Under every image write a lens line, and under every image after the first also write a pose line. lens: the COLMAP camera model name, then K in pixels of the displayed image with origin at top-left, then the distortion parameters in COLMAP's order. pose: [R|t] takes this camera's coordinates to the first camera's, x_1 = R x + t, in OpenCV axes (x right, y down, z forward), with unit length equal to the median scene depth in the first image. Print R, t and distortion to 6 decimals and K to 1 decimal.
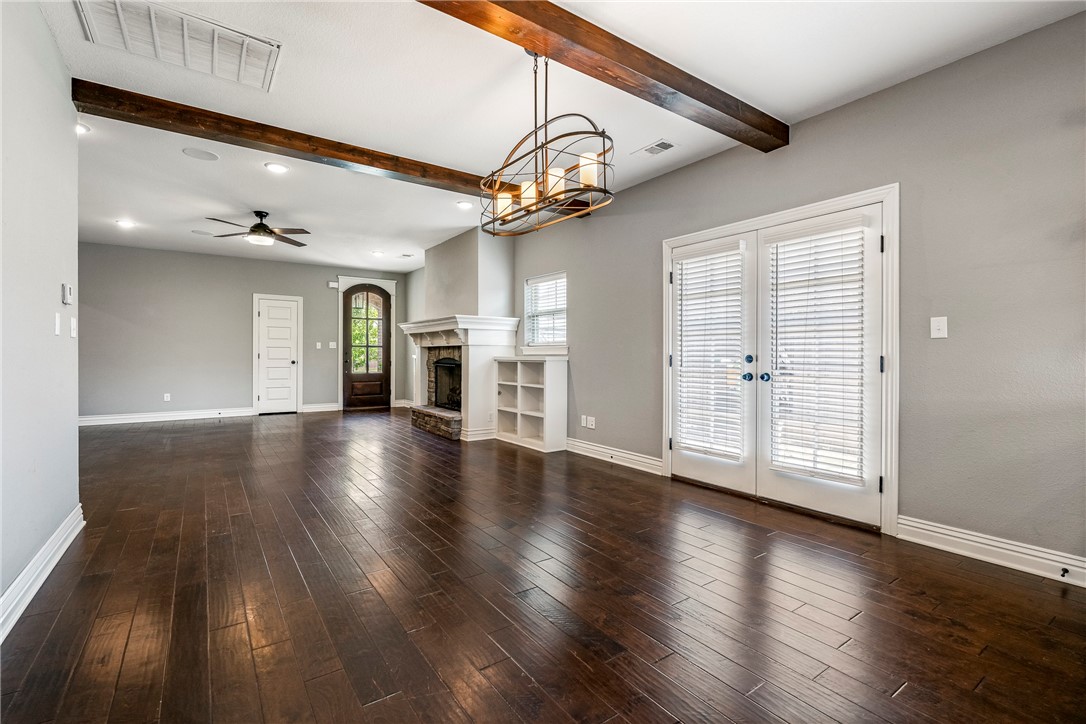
lens RADIAL K [[483.9, 0, 541.8], [0, 483.9, 359.0], [0, 0, 1]] dist [0.000204, 0.000156]
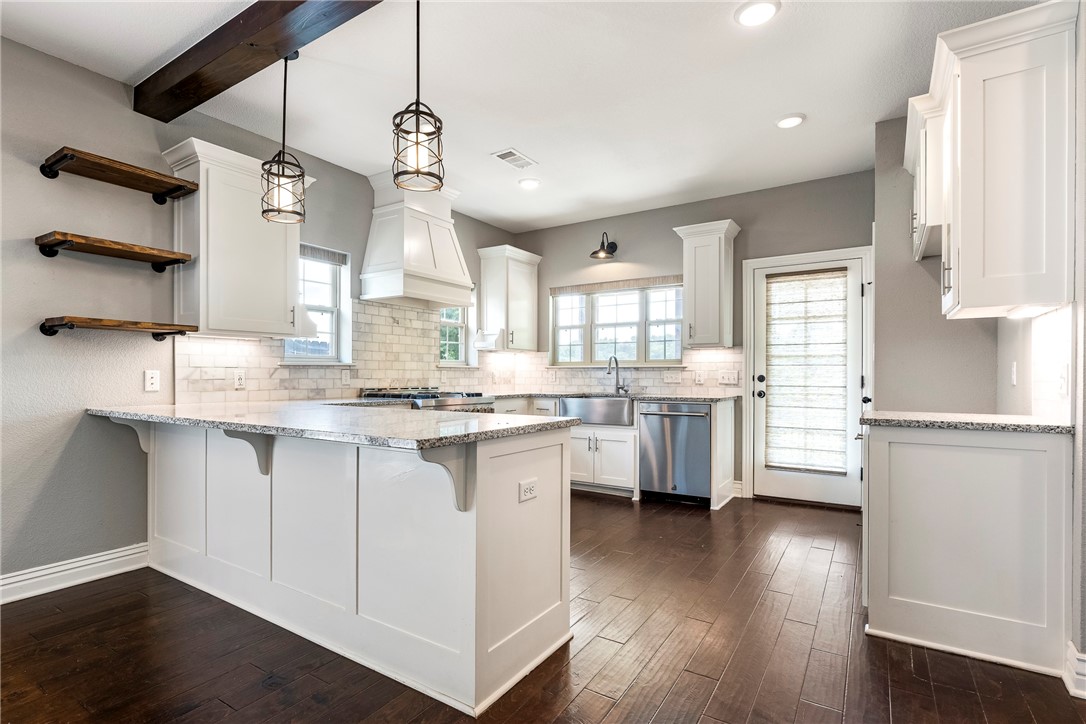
lens RADIAL K [[533.1, 0, 514.2], [0, 533.1, 380.2], [0, 0, 1]] dist [-0.000530, -0.000470]
pose [[-0.349152, -0.012881, 0.936978, -0.185131], [0.007222, 0.999839, 0.016436, -0.005827], [-0.937038, 0.012505, -0.349003, 0.237371]]
